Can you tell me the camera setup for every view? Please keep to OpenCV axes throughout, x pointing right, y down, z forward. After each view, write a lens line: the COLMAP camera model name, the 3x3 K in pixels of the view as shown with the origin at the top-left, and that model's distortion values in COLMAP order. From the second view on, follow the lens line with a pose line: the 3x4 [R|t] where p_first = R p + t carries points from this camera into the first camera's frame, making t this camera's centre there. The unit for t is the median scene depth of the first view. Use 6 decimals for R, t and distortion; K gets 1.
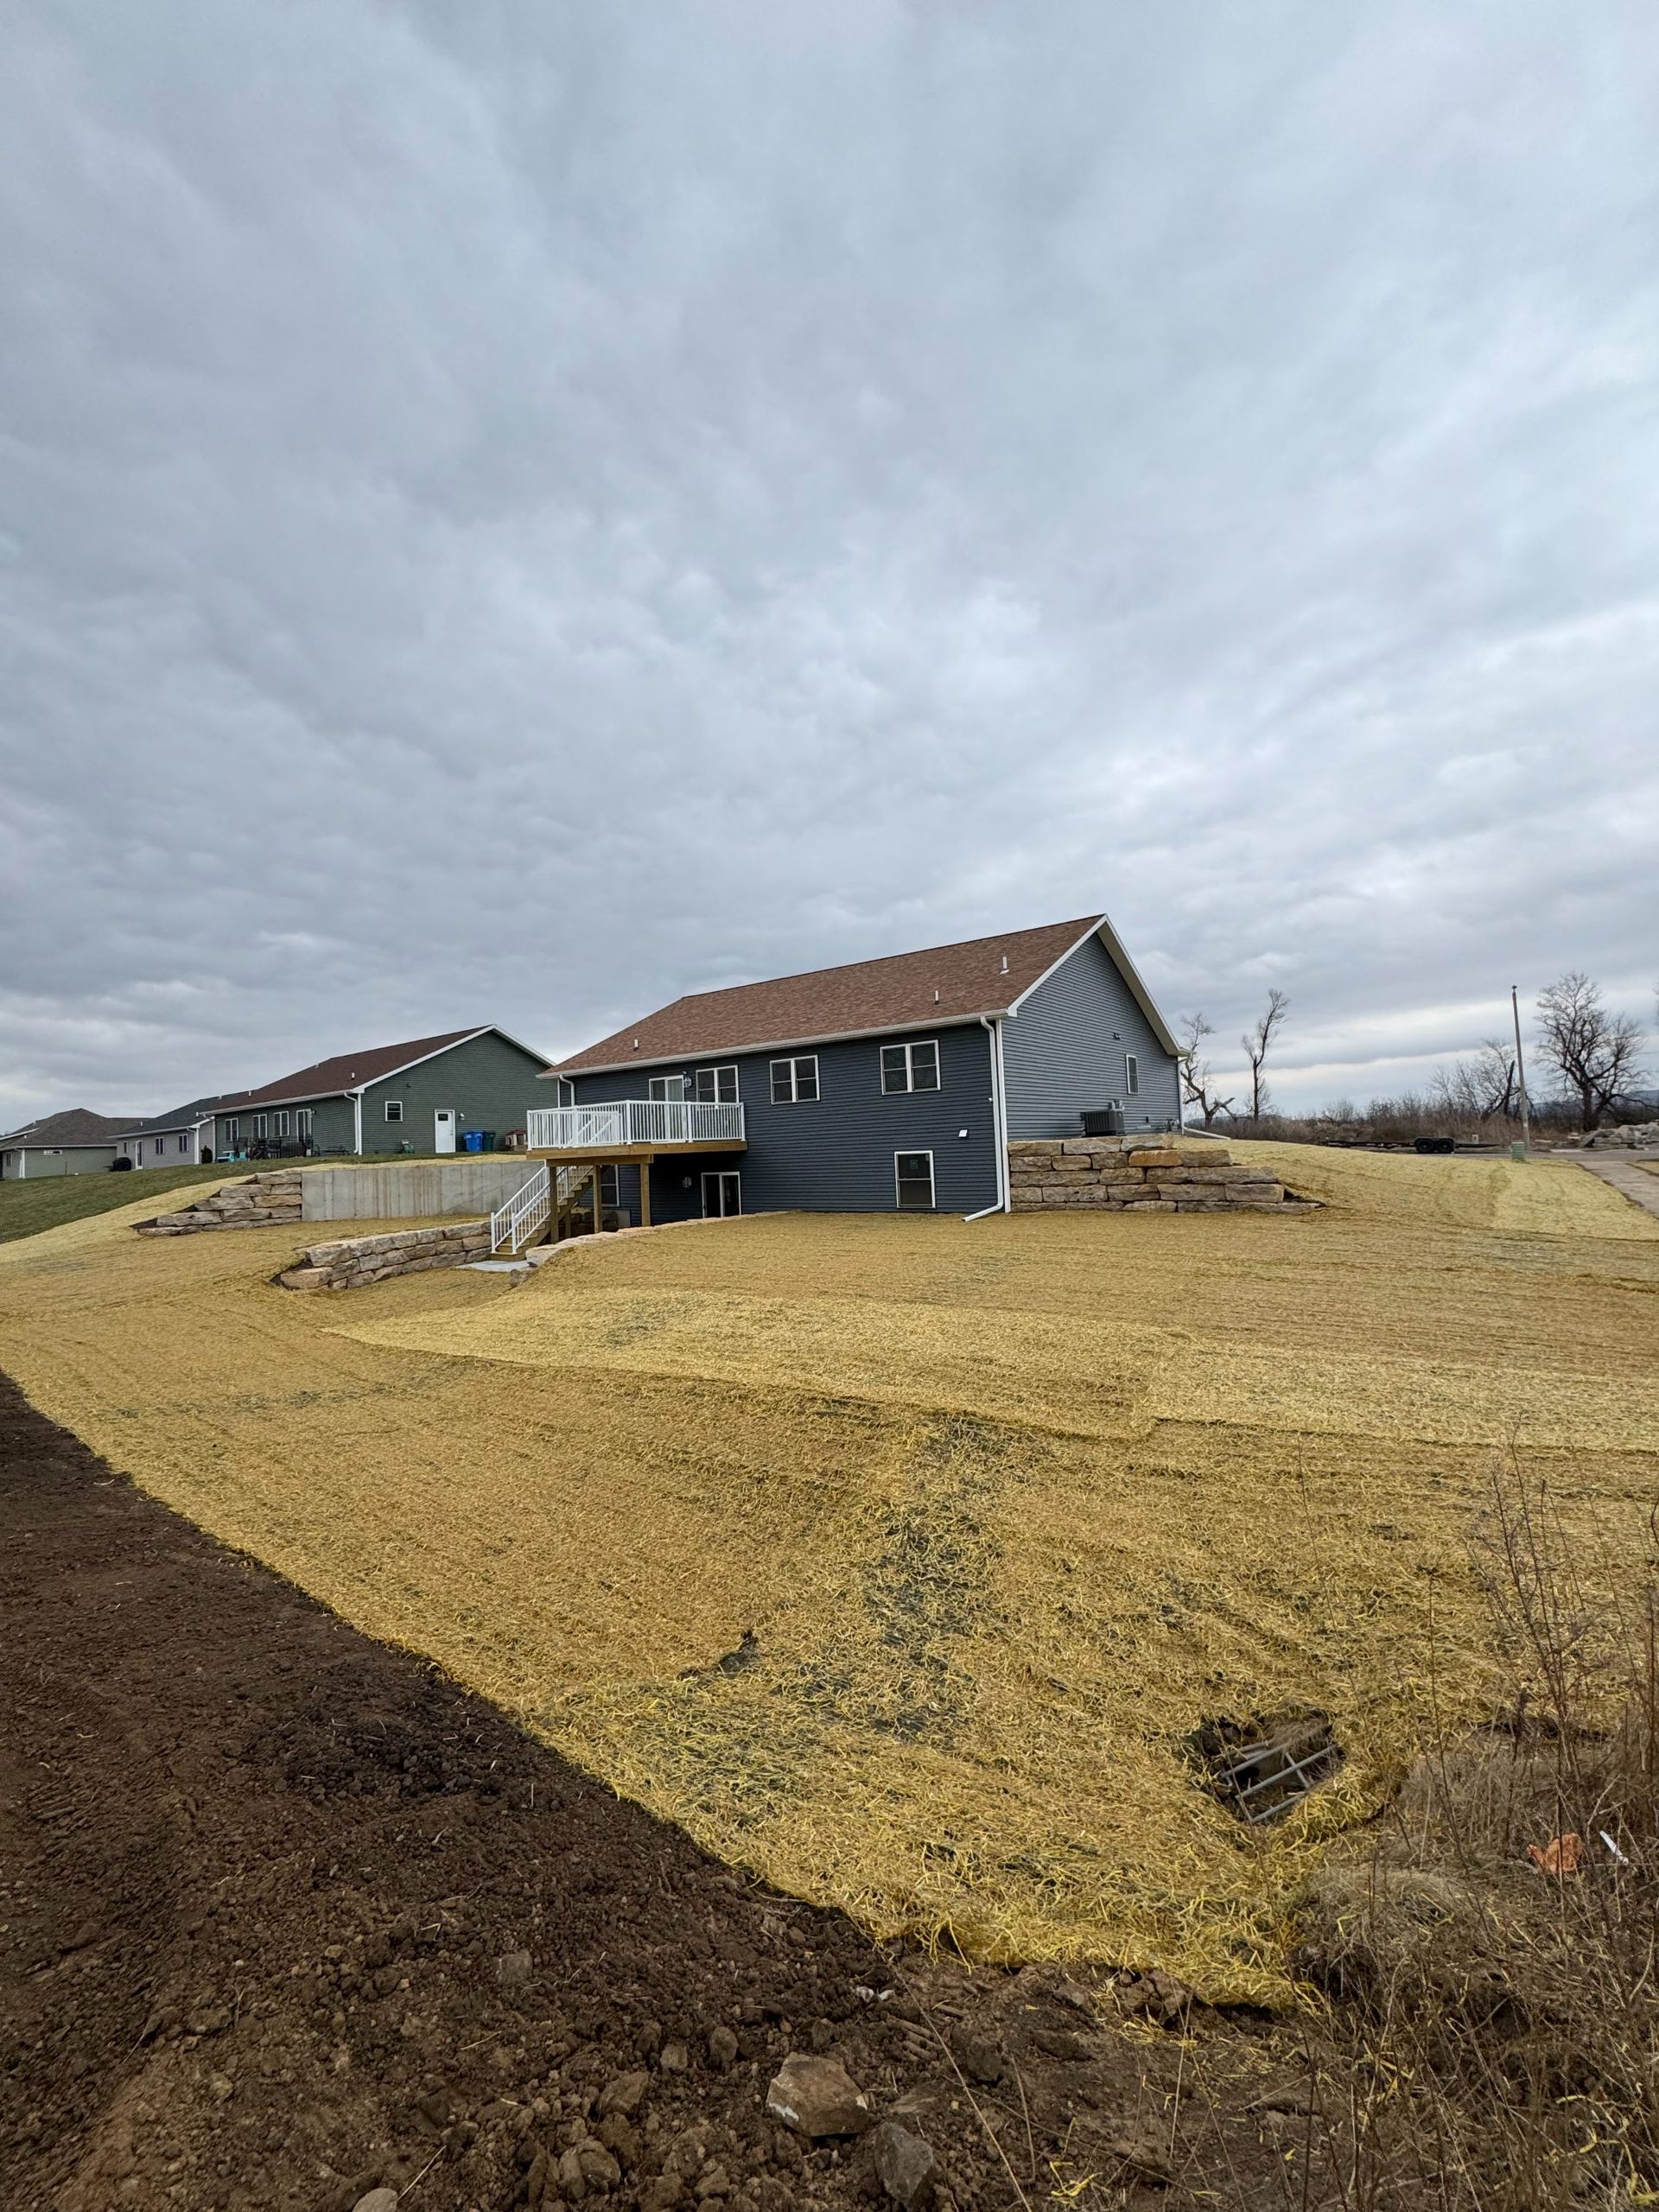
lens RADIAL K [[881.1, 0, 760.4], [0, 881.1, 1106.2], [0, 0, 1]] dist [-0.002309, -0.000109]
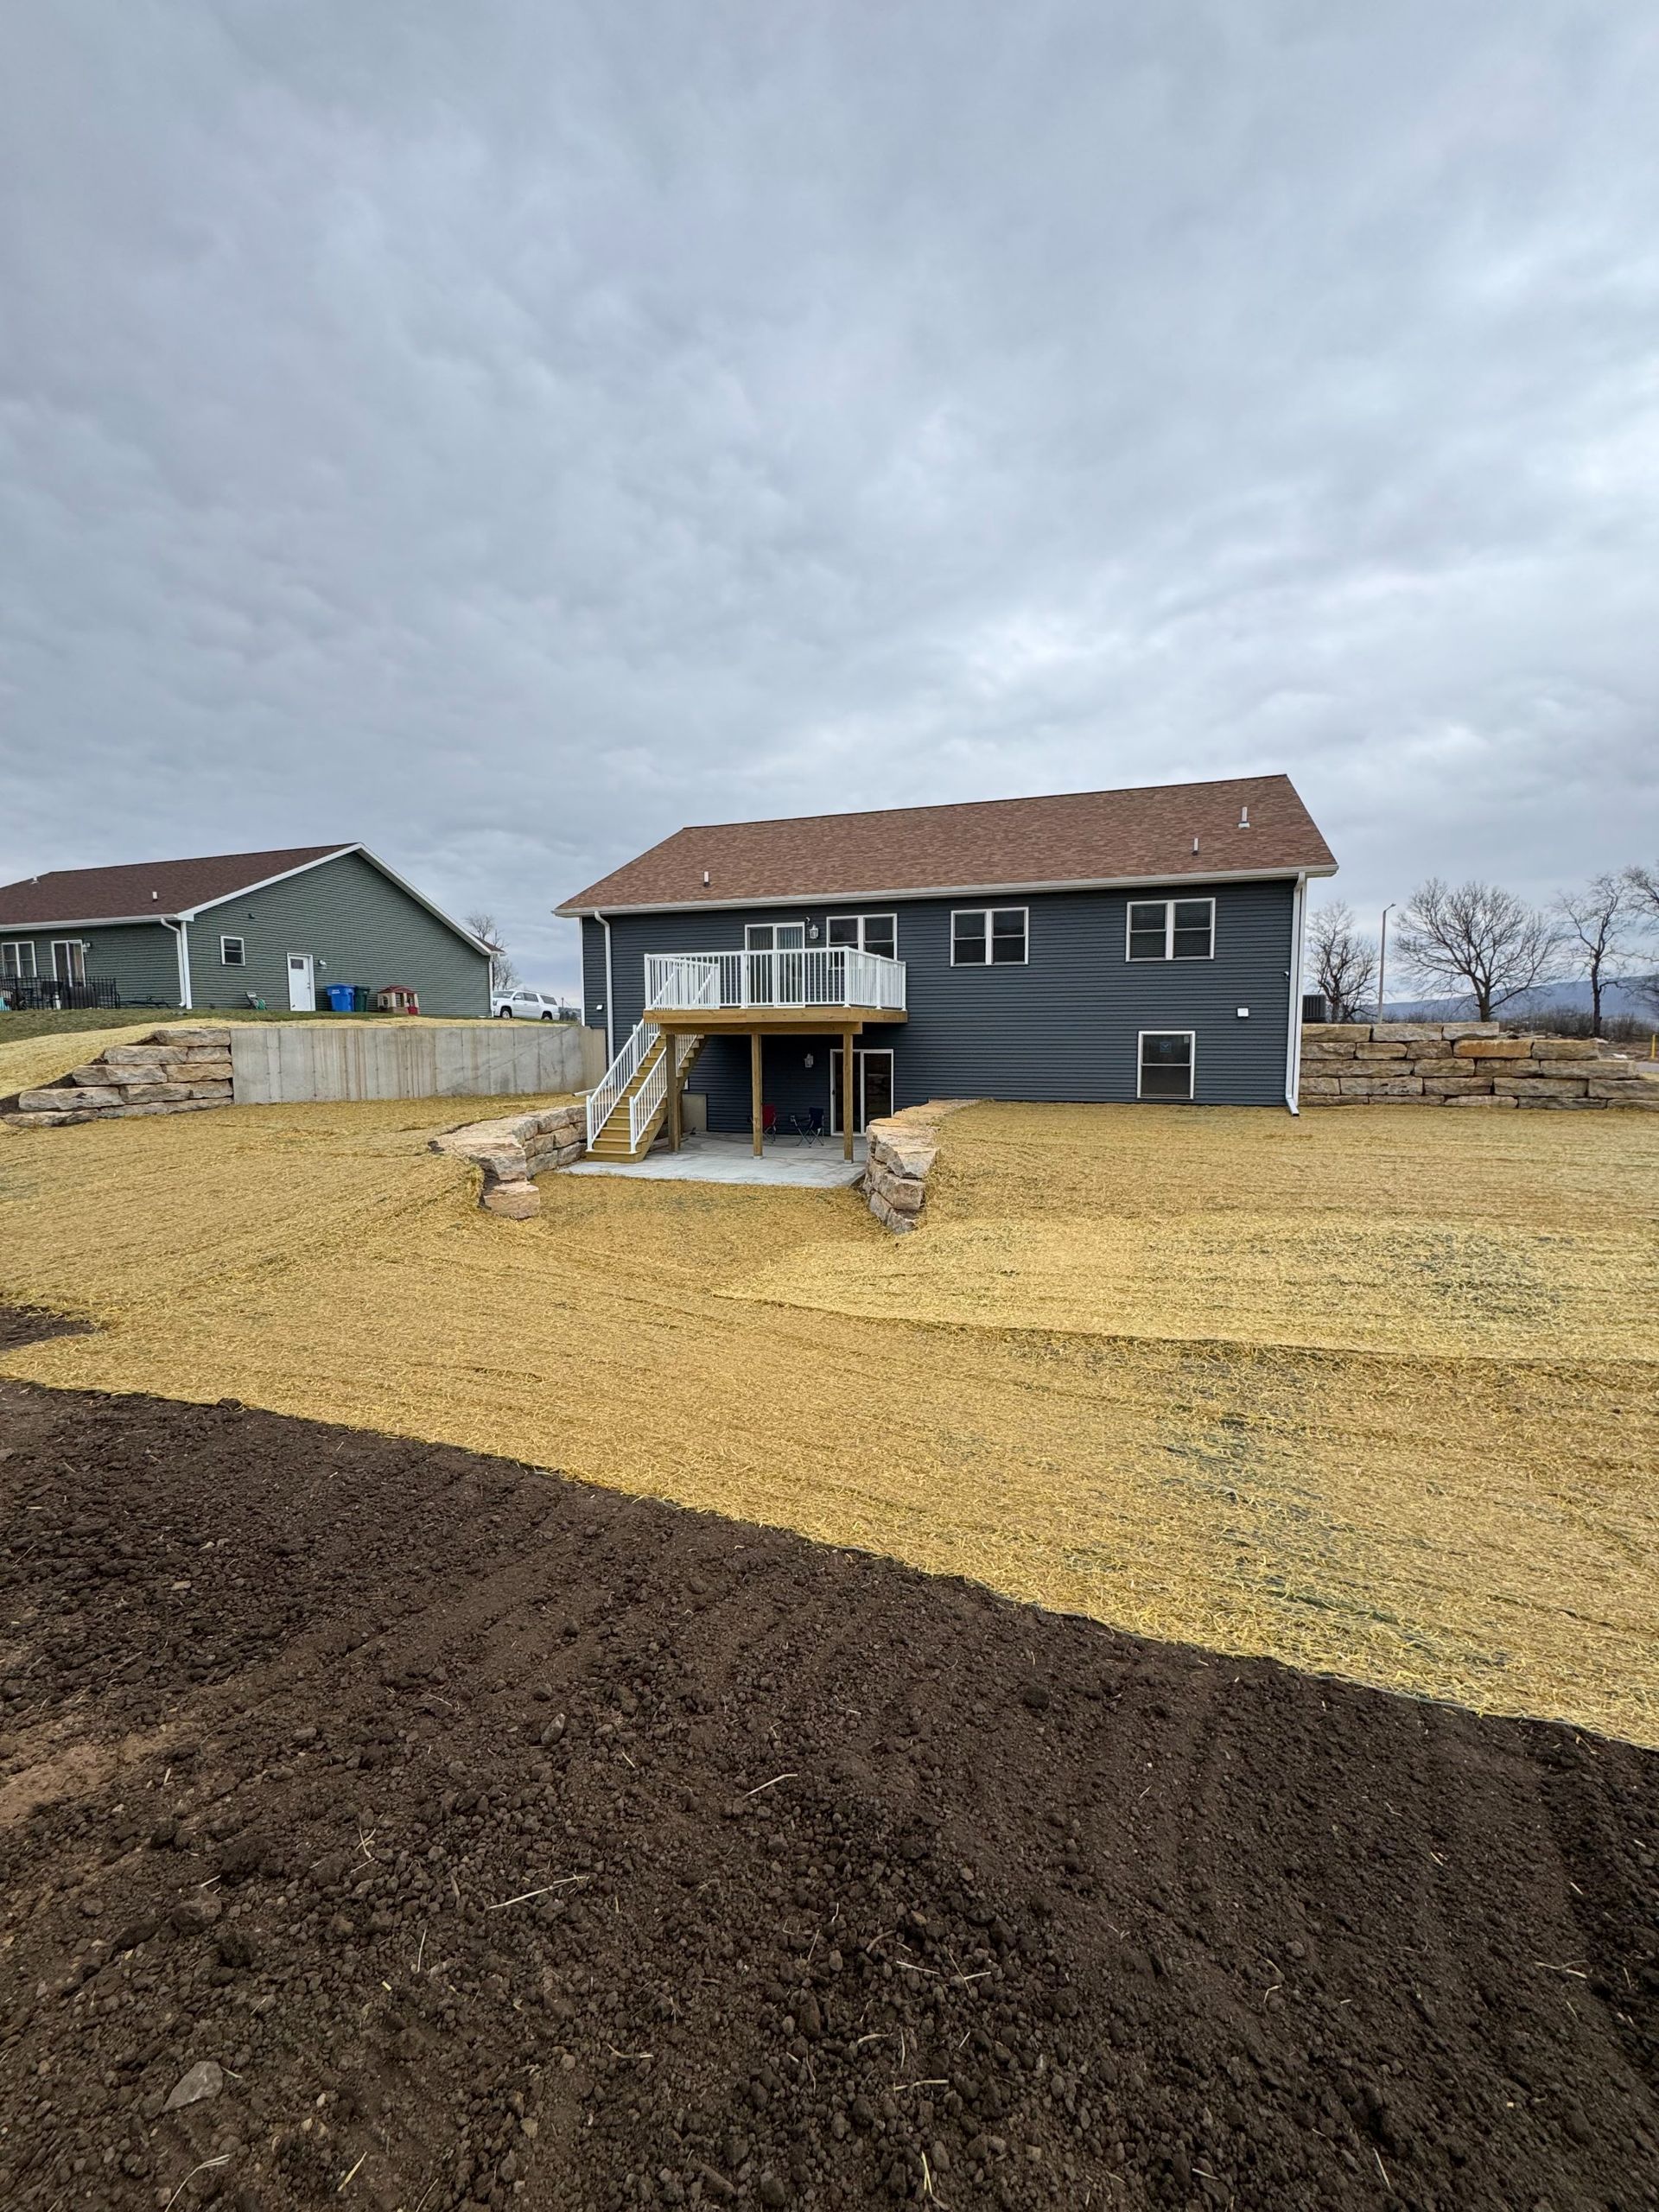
lens RADIAL K [[904.5, 0, 829.5], [0, 904.5, 1106.0], [0, 0, 1]] dist [0.000742, 0.000169]
pose [[0.945165, 0.011732, 0.326383, -0.304396], [-0.053515, 0.991410, 0.119338, 0.026610], [-0.322180, -0.130261, 0.937674, 0.213094]]
